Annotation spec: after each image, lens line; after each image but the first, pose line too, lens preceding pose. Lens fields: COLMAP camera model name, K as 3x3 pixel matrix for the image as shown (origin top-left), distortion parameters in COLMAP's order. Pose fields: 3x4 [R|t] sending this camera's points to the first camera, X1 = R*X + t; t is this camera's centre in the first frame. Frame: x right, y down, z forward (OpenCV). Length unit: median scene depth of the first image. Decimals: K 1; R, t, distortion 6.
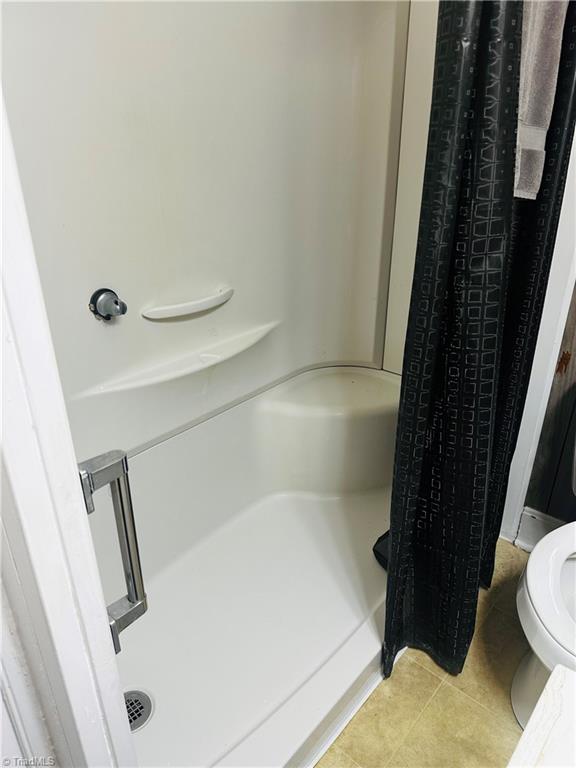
lens RADIAL K [[550.5, 0, 286.6], [0, 550.5, 386.4], [0, 0, 1]] dist [0.118134, -0.163981]
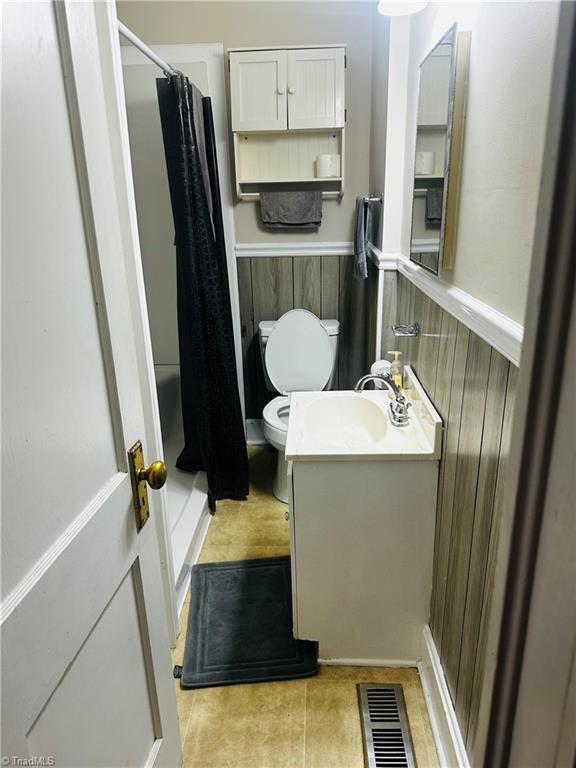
lens RADIAL K [[550.5, 0, 286.6], [0, 550.5, 386.4], [0, 0, 1]] dist [0.118134, -0.163981]
pose [[0.783520, -0.214362, 0.583219, -0.601553], [0.293301, 0.955052, -0.043003, 0.296057], [-0.547787, 0.204753, 0.811176, -0.645156]]
